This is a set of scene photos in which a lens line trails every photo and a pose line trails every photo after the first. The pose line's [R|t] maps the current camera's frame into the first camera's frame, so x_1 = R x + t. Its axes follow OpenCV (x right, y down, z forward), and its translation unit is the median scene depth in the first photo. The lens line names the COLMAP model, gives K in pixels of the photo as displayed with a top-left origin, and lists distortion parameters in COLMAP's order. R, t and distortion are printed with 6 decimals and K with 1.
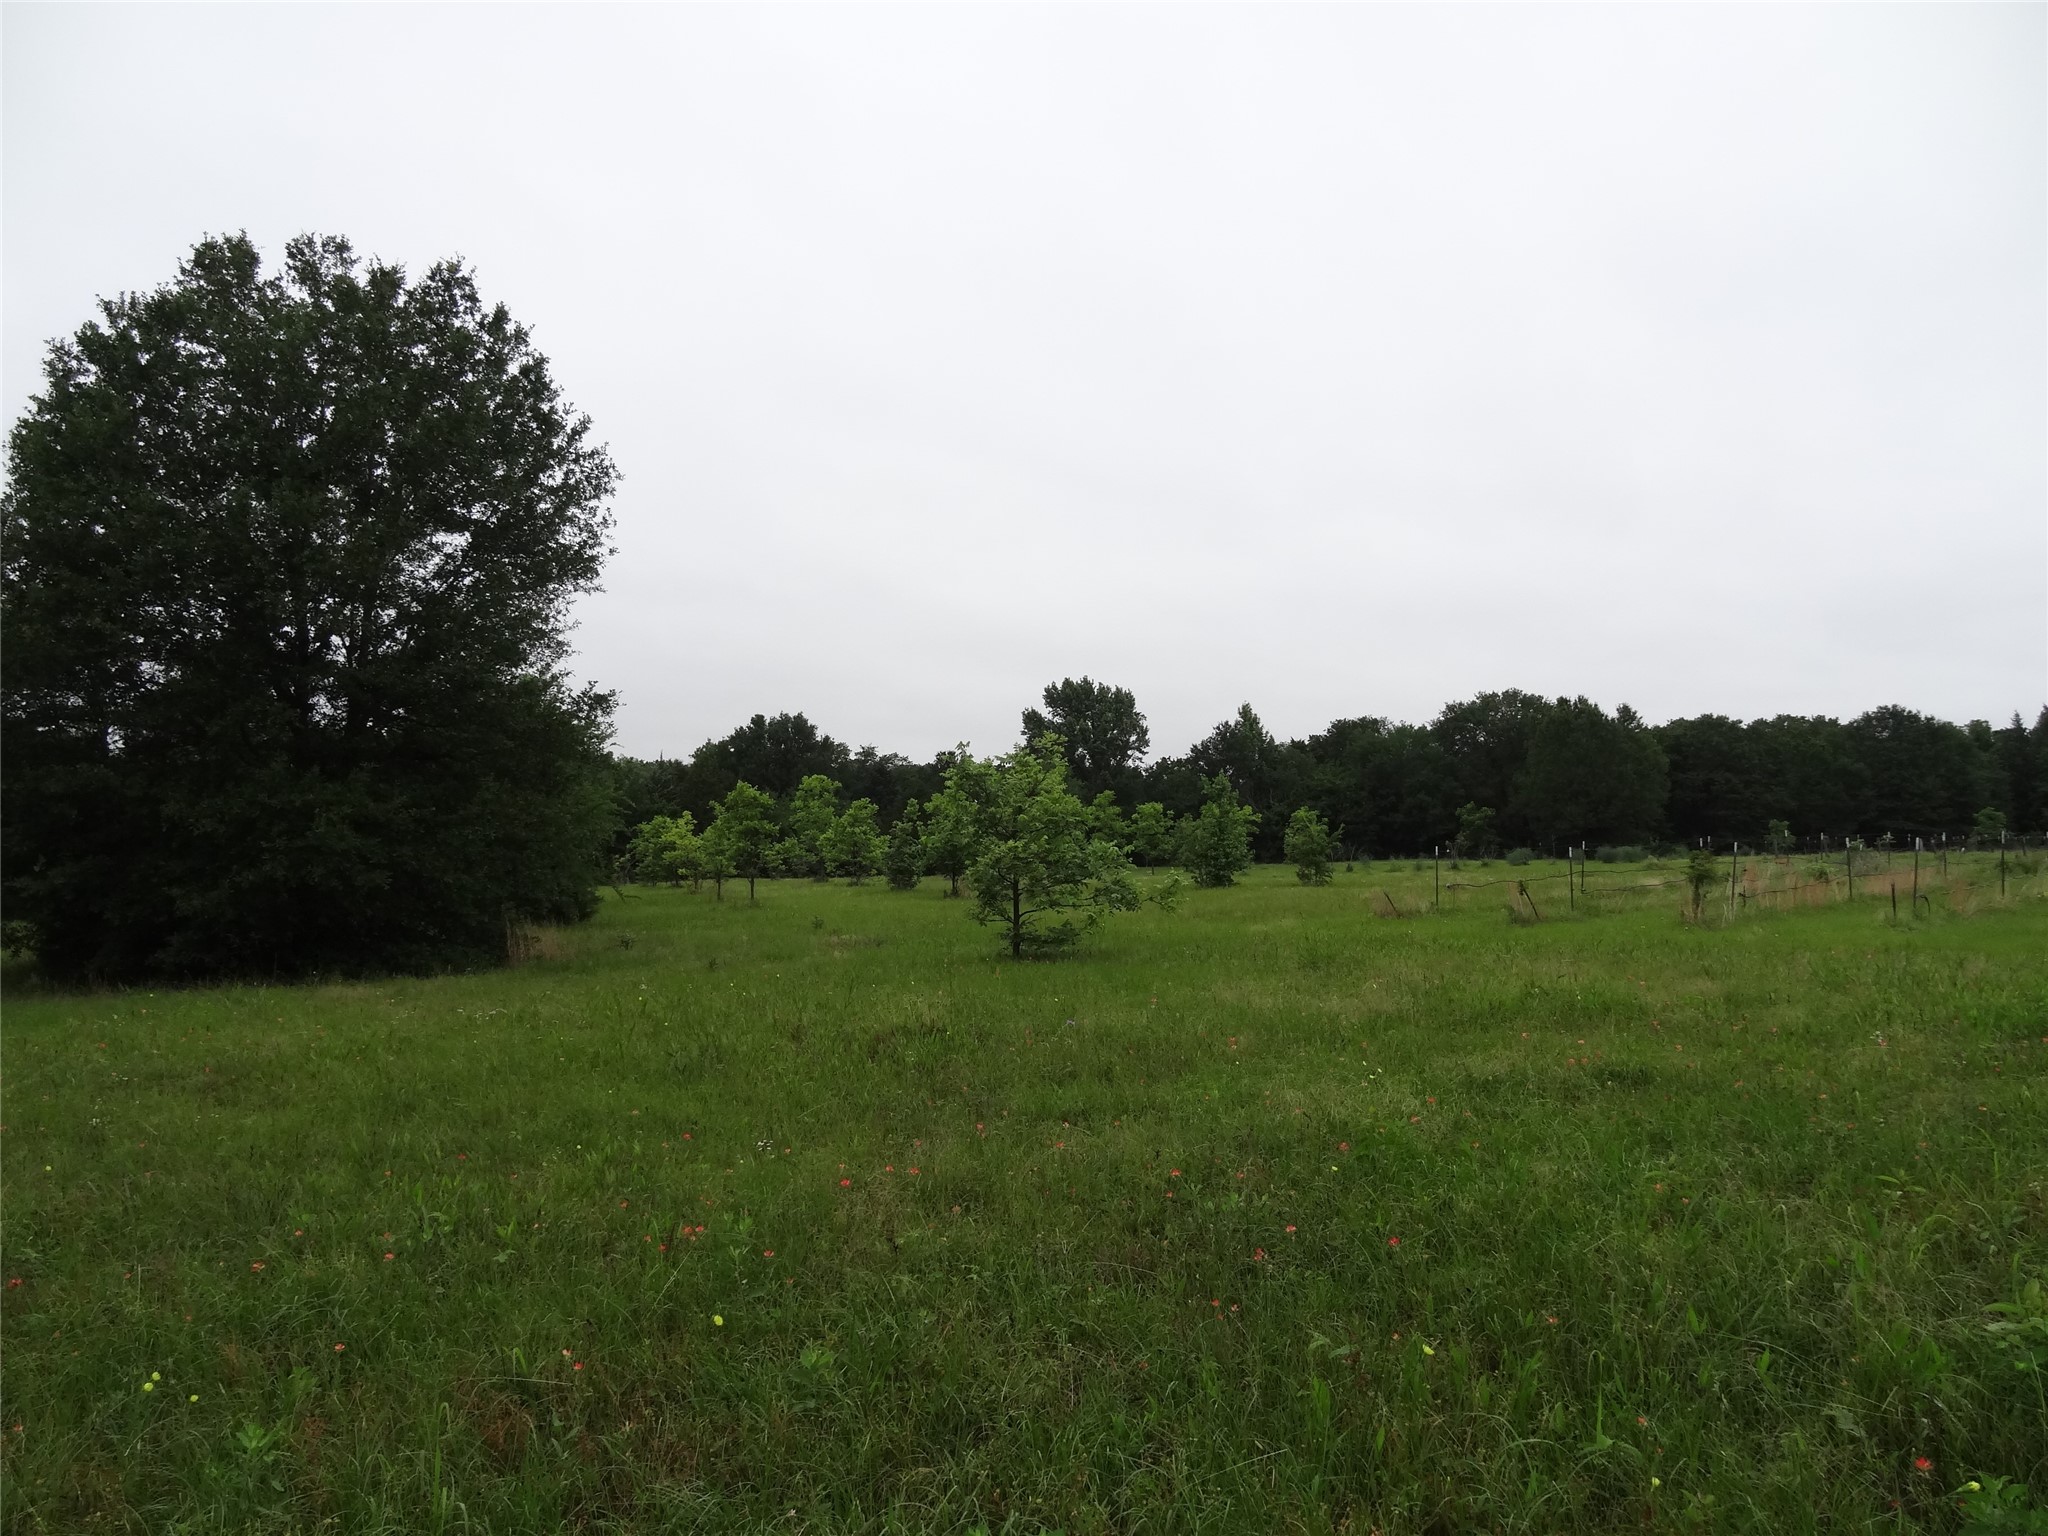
lens RADIAL K [[1388.3, 0, 1028.6], [0, 1388.3, 773.5], [0, 0, 1]] dist [-0.026344, 0.009416]
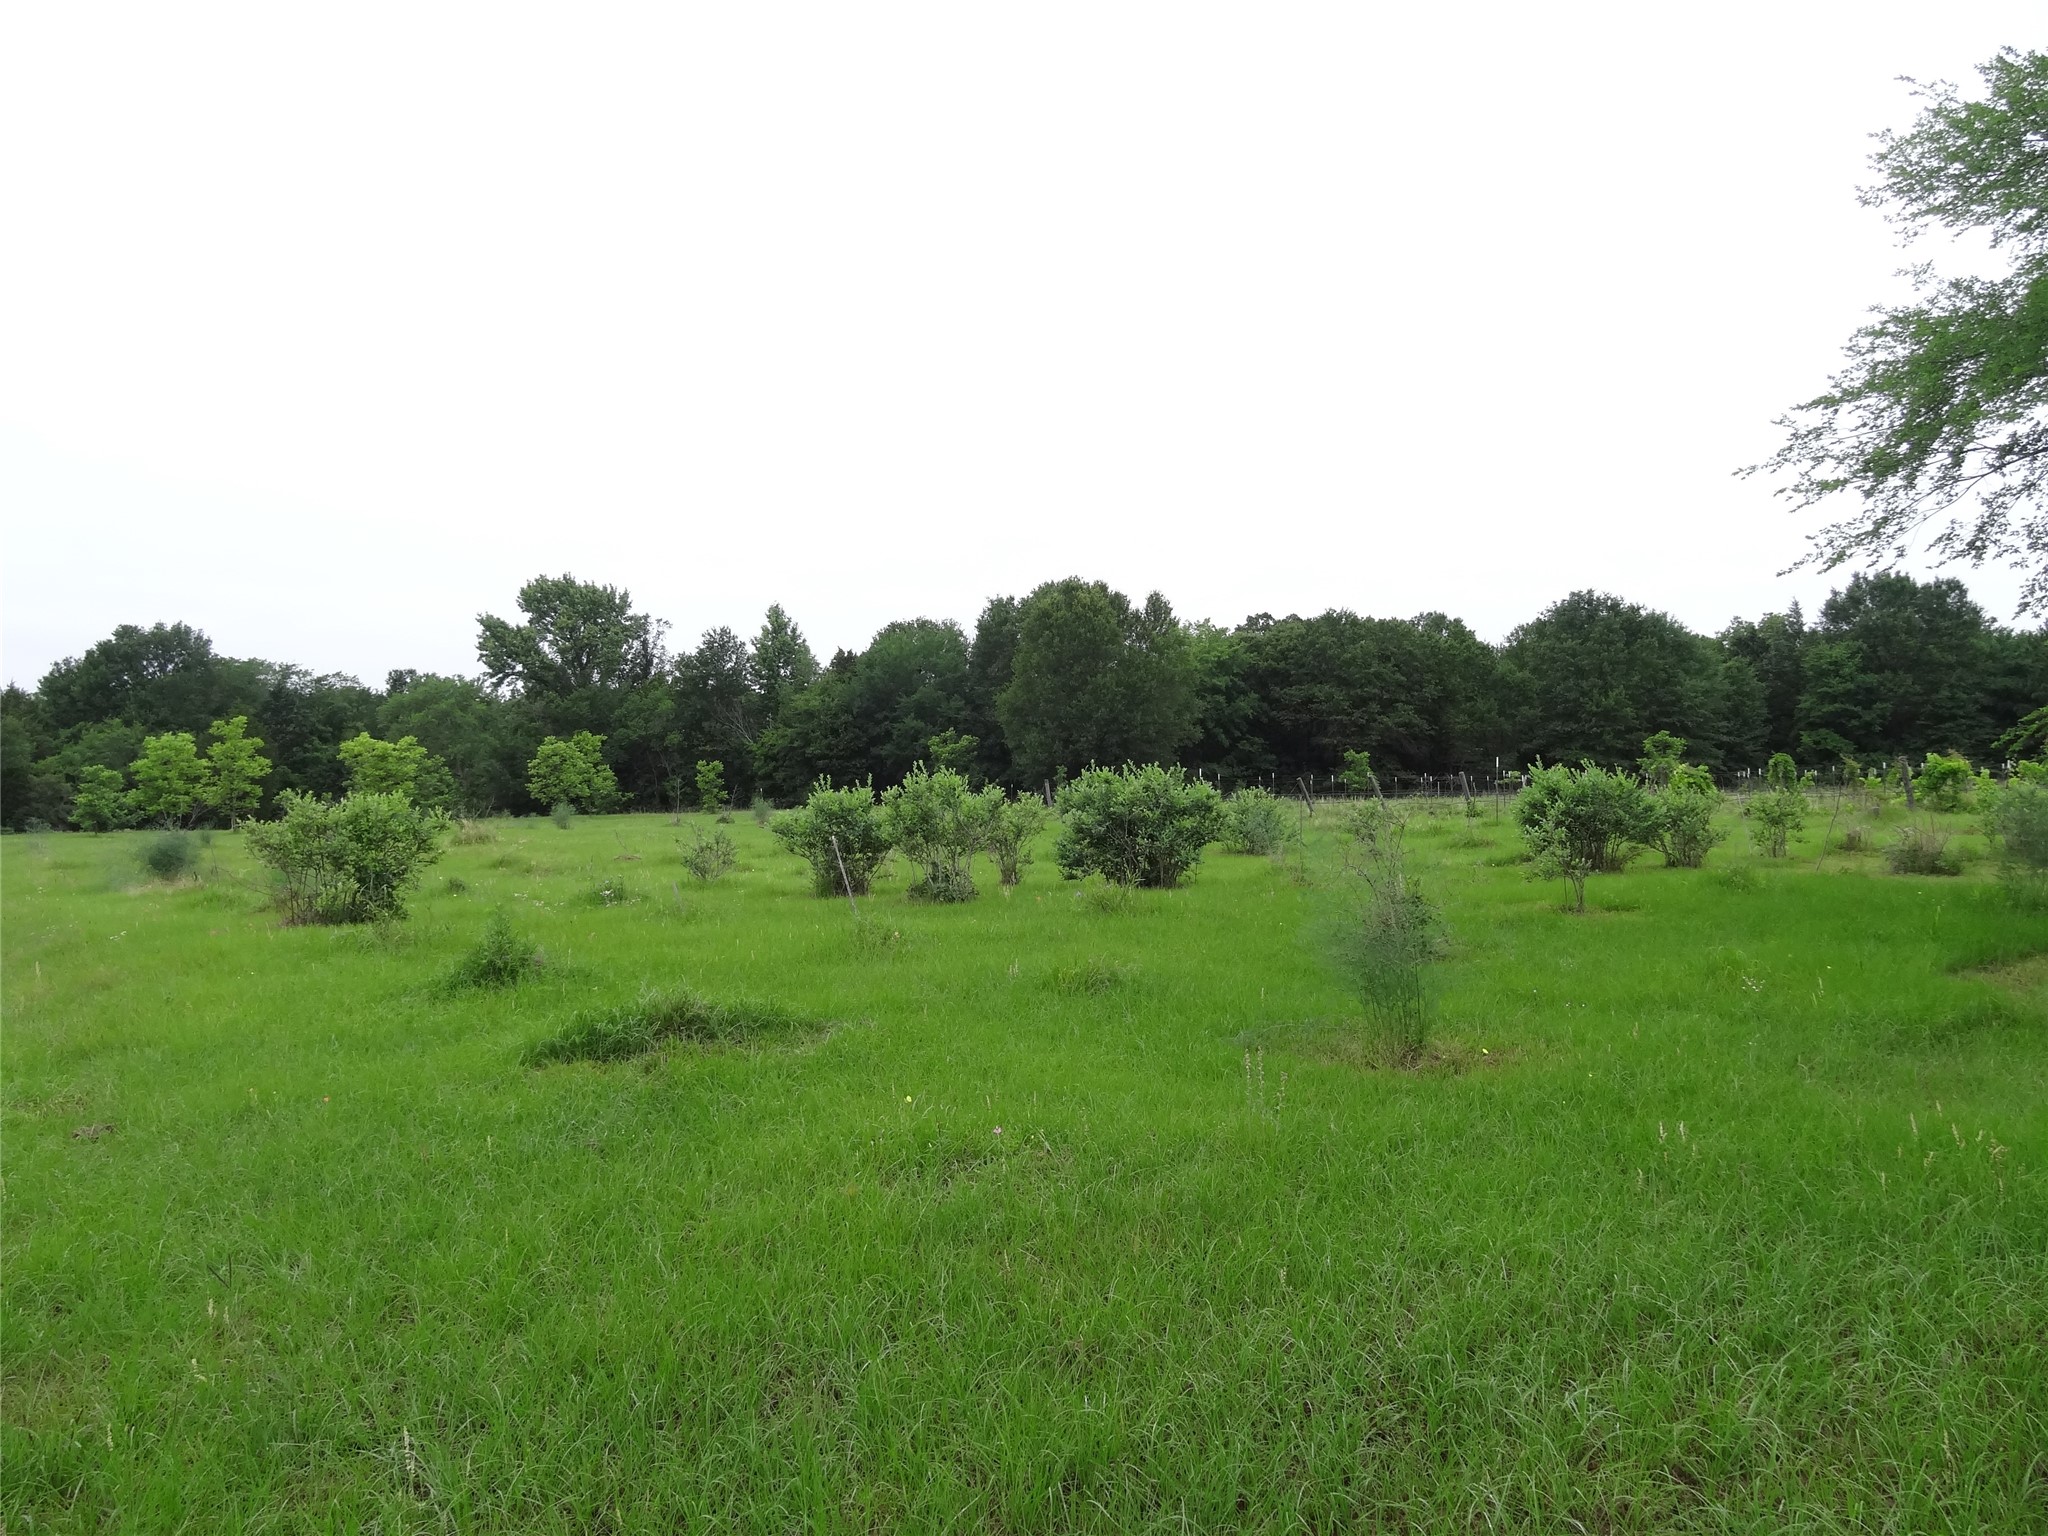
lens RADIAL K [[1388.3, 0, 1008.6], [0, 1388.3, 769.4], [0, 0, 1]] dist [-0.026344, 0.009416]
pose [[0.995652, -0.003560, -0.093081, 0.393322], [0.008147, 0.998768, 0.048943, 0.006187], [0.092792, -0.049488, 0.994455, 0.248123]]
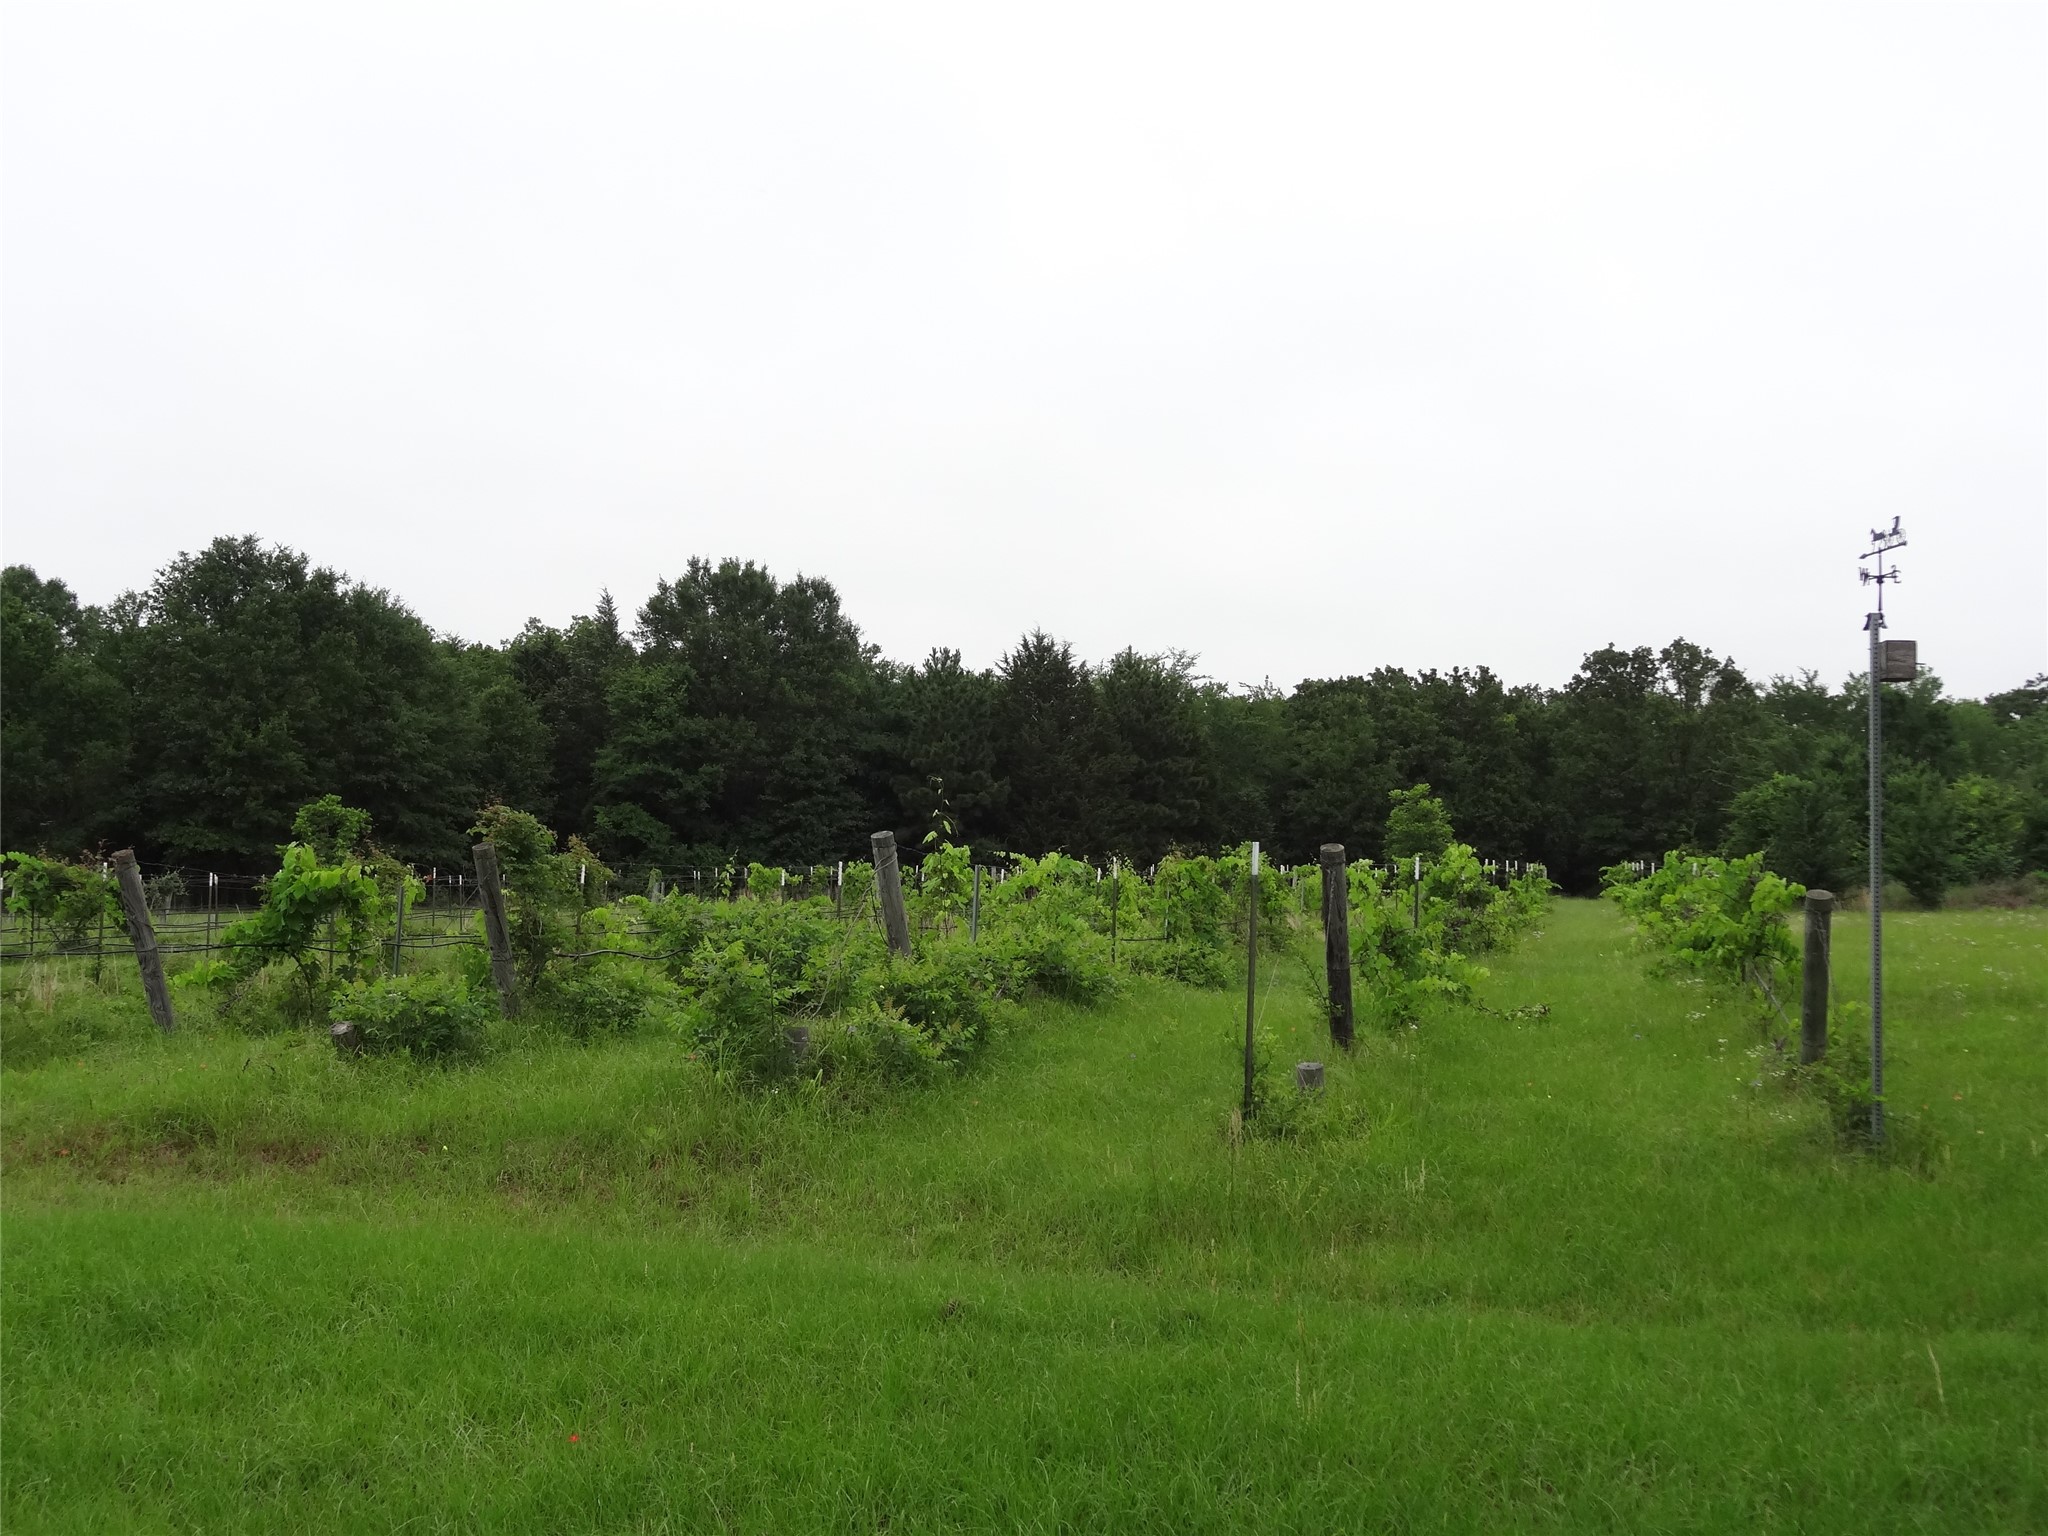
lens RADIAL K [[2139.7, 0, 1019.1], [0, 2139.7, 758.6], [0, 0, 1]] dist [0.050345, 0.000000]
pose [[0.850636, 0.040356, 0.524204, 0.495600], [-0.041751, 0.999086, -0.009164, 0.010517], [-0.524095, -0.014090, 0.851543, 0.354330]]
